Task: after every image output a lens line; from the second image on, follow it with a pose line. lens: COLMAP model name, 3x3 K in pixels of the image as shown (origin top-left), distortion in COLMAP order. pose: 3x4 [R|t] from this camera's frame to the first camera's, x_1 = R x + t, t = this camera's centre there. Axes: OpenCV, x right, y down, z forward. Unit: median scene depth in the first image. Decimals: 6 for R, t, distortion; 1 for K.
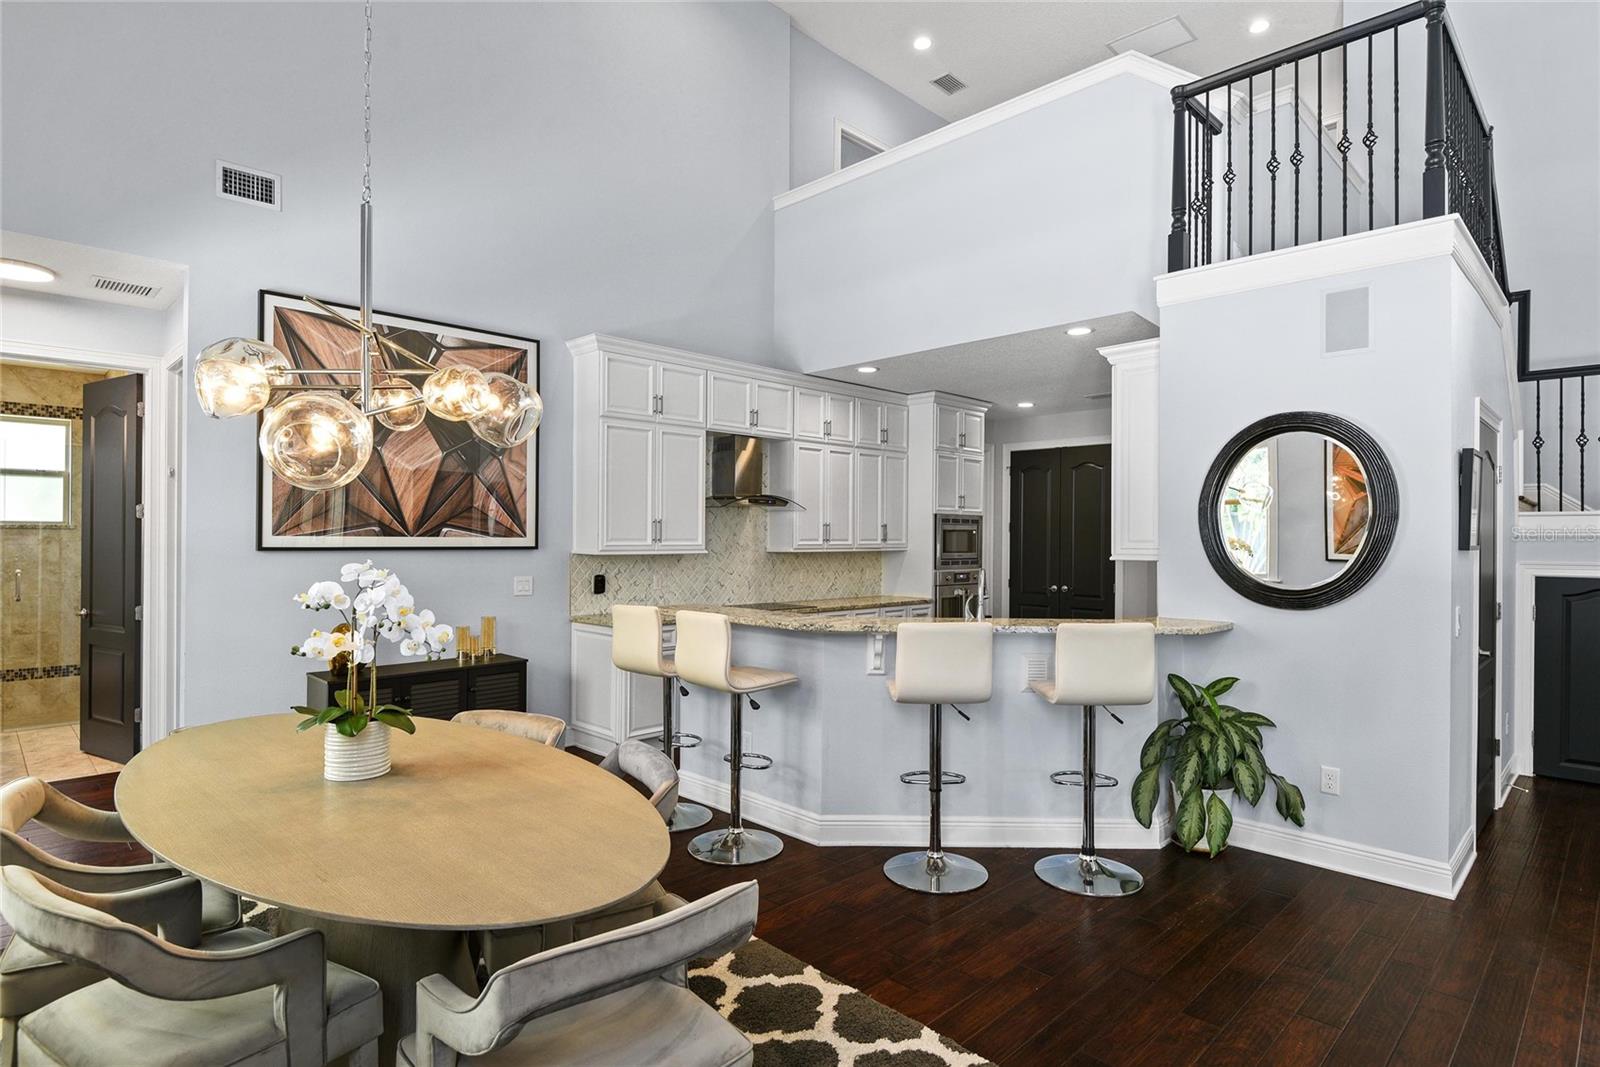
lens RADIAL K [[844.1, 0, 794.9], [0, 844.1, 537.7], [0, 0, 1]] dist [0.016674, -0.017732]
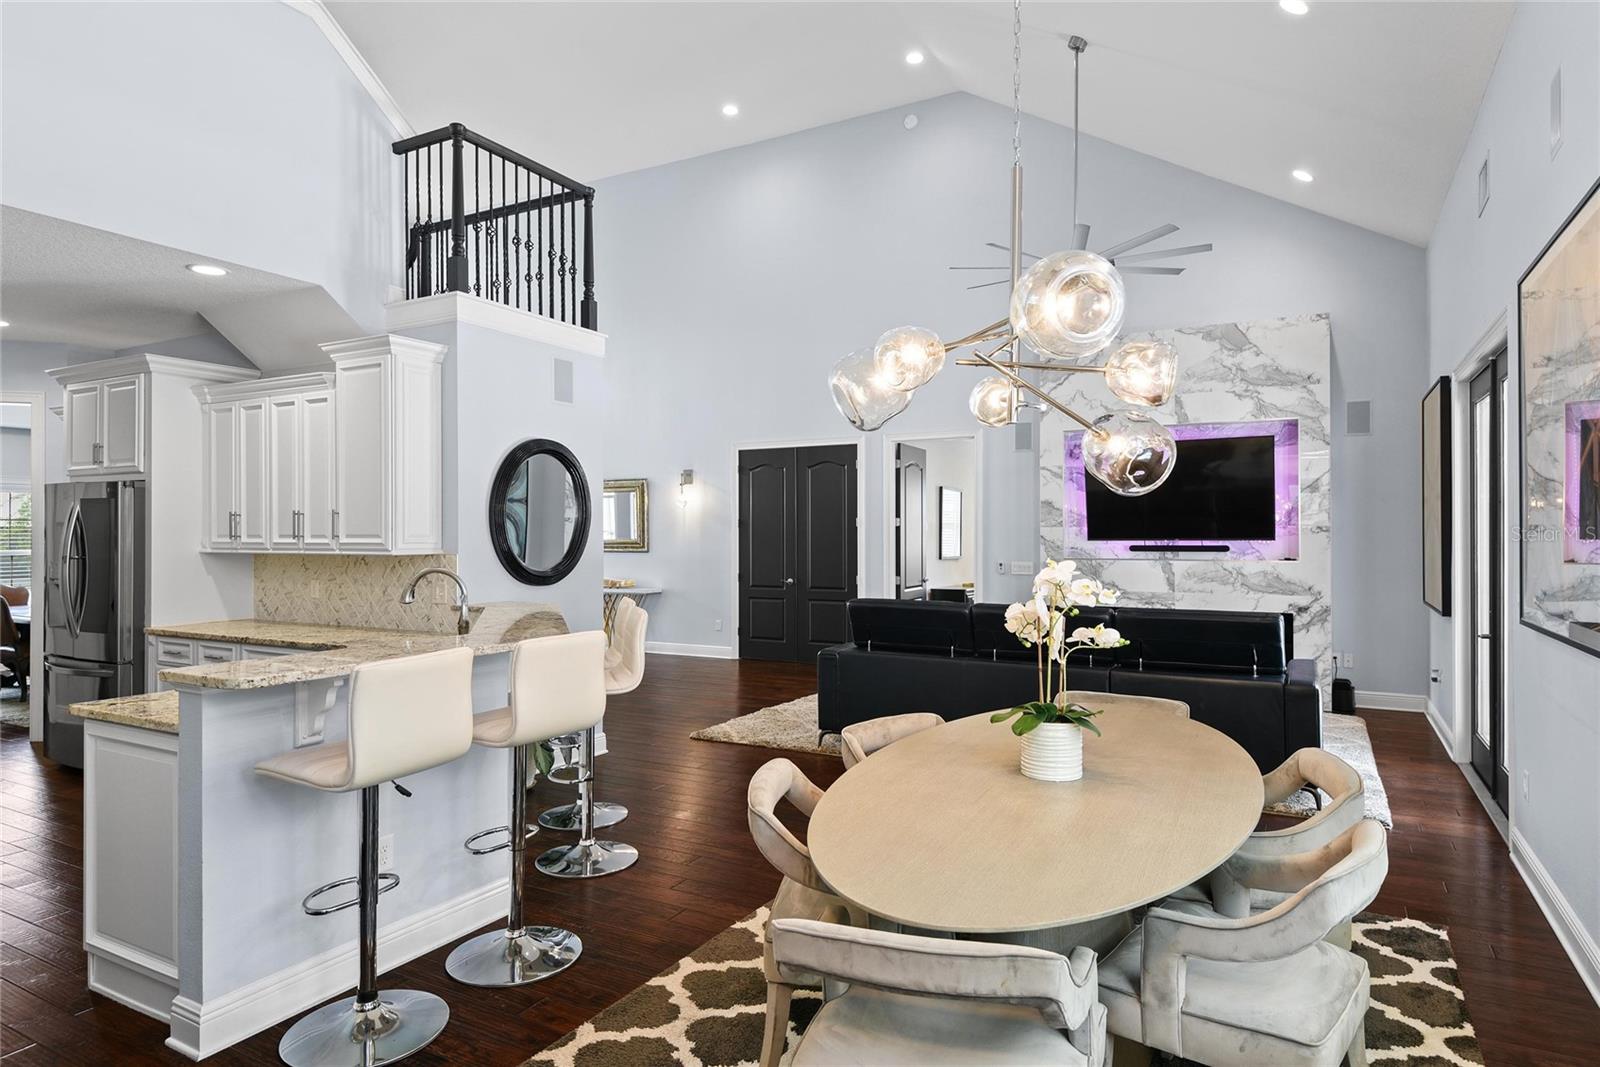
lens RADIAL K [[933.5, 0, 805.7], [0, 933.5, 530.6], [0, 0, 1]] dist [0.021233, -0.003350]
pose [[-0.287272, 0.000390, 0.957849, -0.718575], [-0.001522, 0.999998, -0.000863, -0.001379], [-0.957848, -0.001706, -0.287271, 0.781083]]
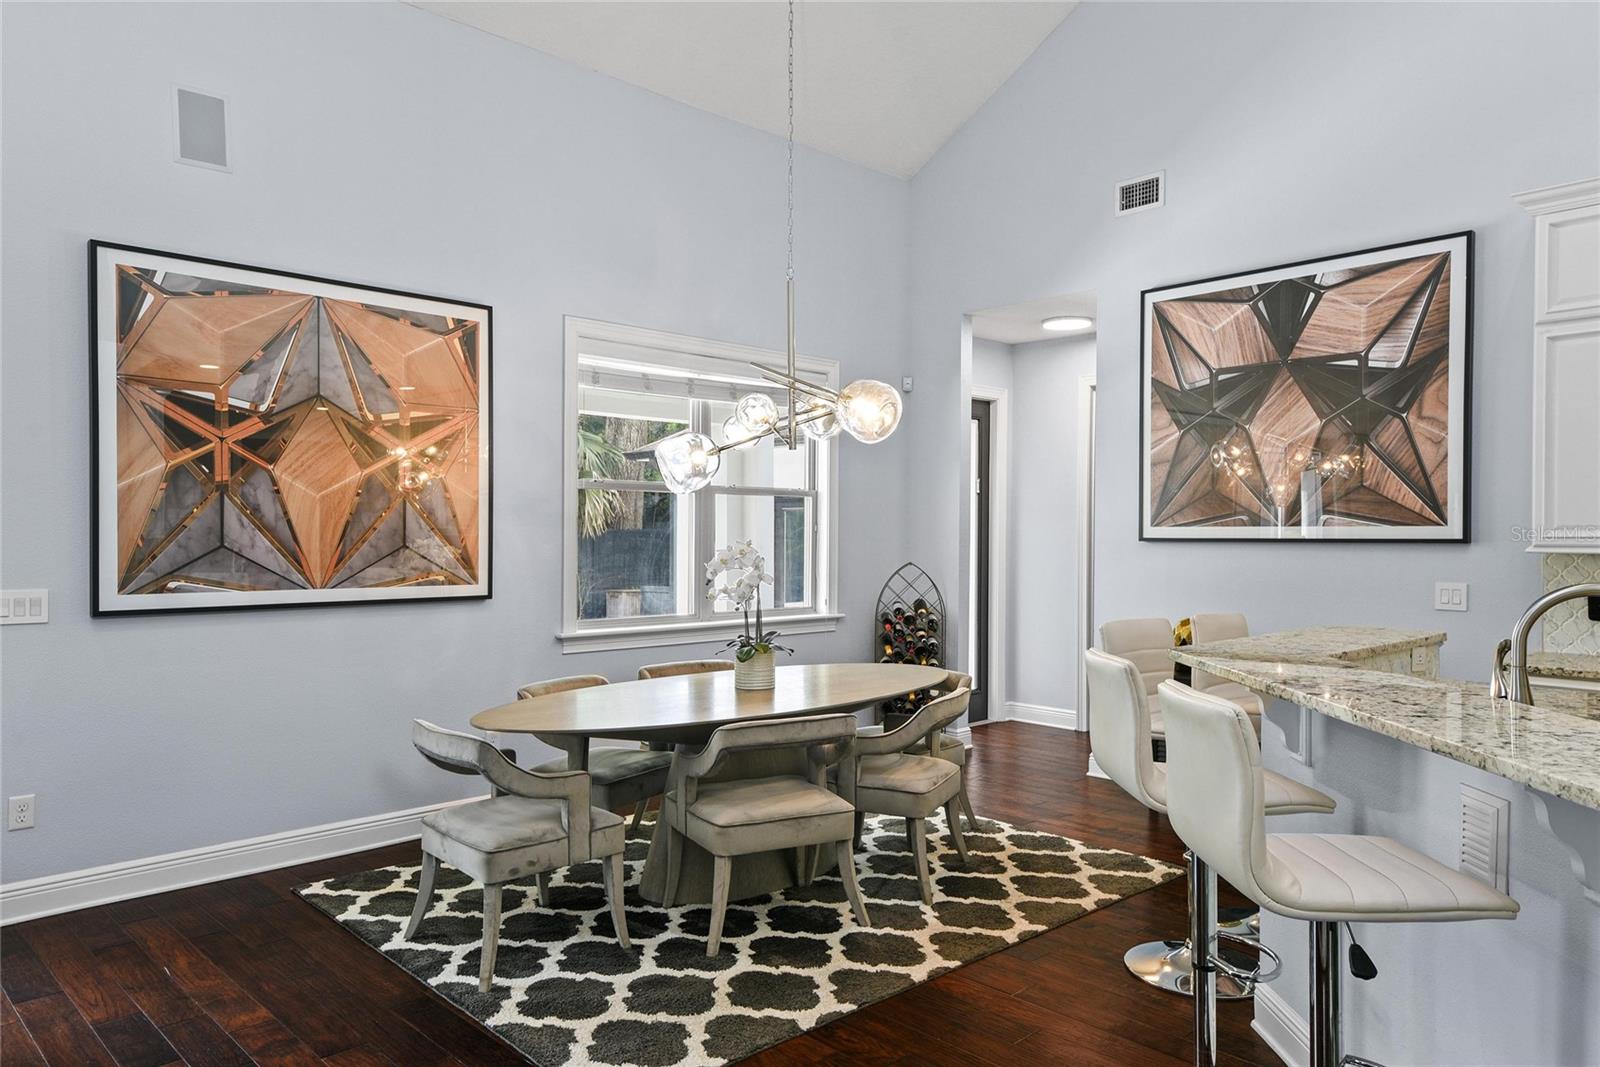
lens RADIAL K [[1084.6, 0, 805.6], [0, 1084.6, 543.4], [0, 0, 1]] dist [0.049295, -0.002485]
pose [[-0.013350, 0.001645, -0.999910, 0.642822], [-0.002639, 0.999995, 0.001681, 0.015259], [0.999907, 0.002661, -0.013345, 0.539753]]
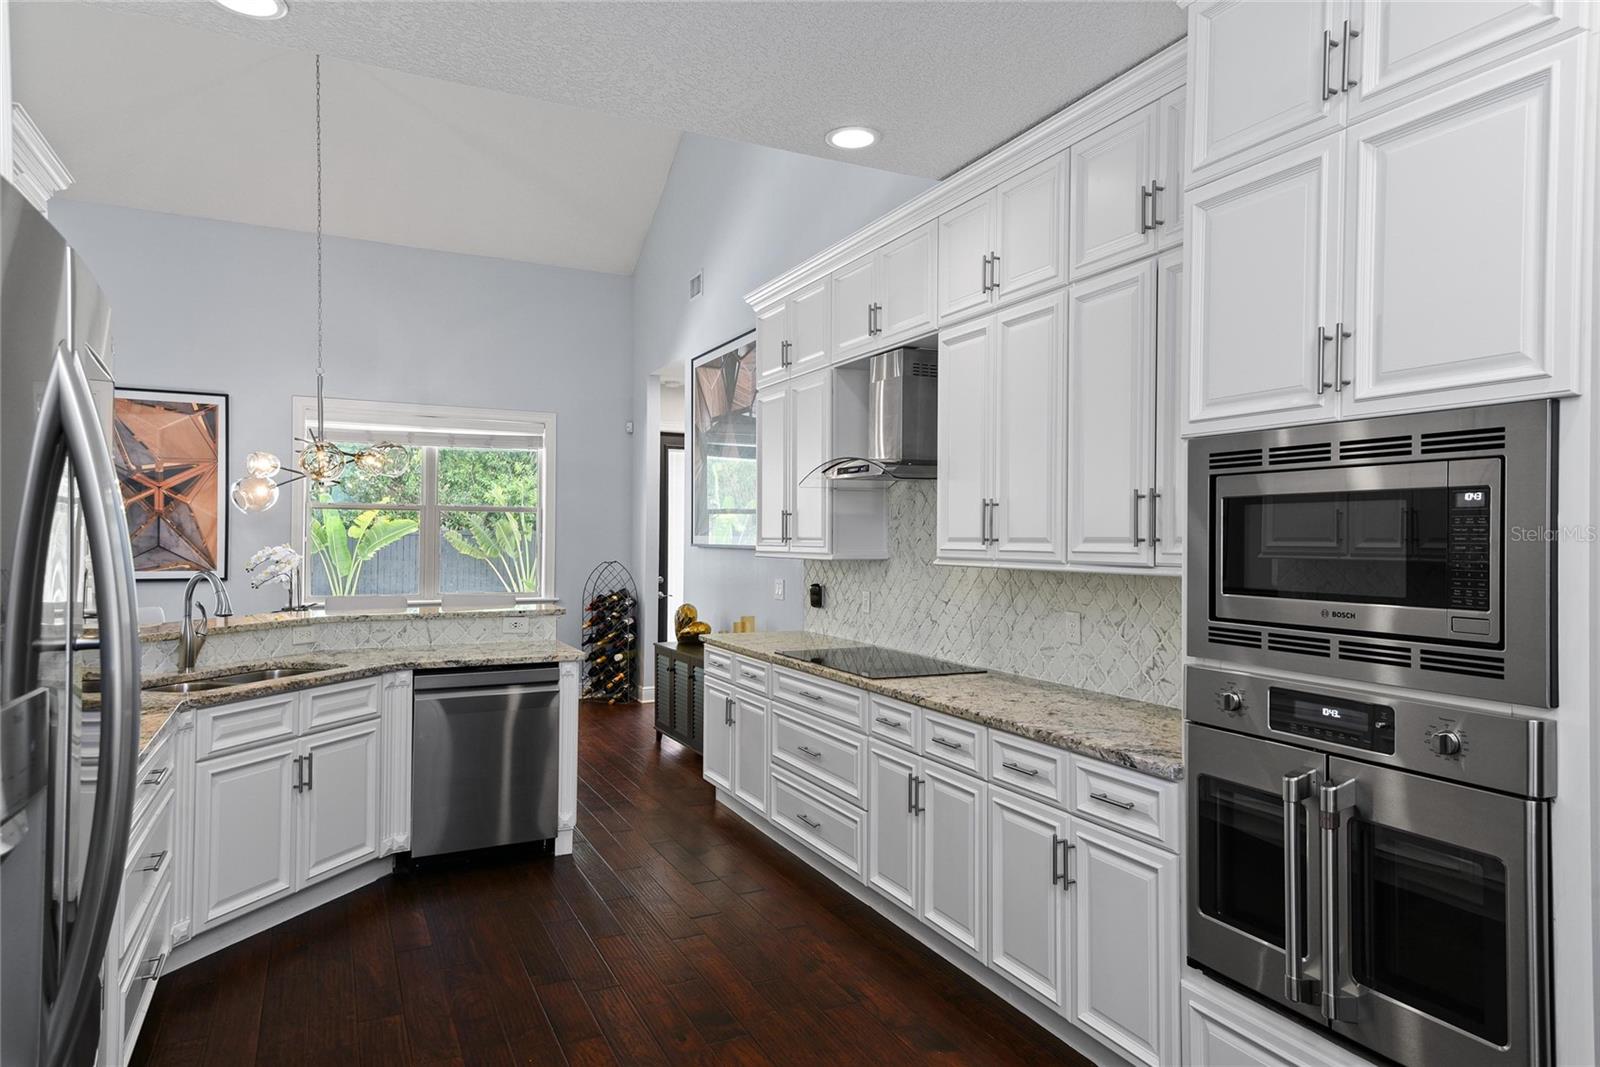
lens RADIAL K [[976.7, 0, 804.6], [0, 976.7, 538.1], [0, 0, 1]] dist [0.039678, -0.012435]
pose [[-0.312212, -0.006472, -0.949990, 0.741364], [-0.008240, 0.999958, -0.004104, 0.006520], [0.949977, 0.006547, -0.312253, 1.498053]]
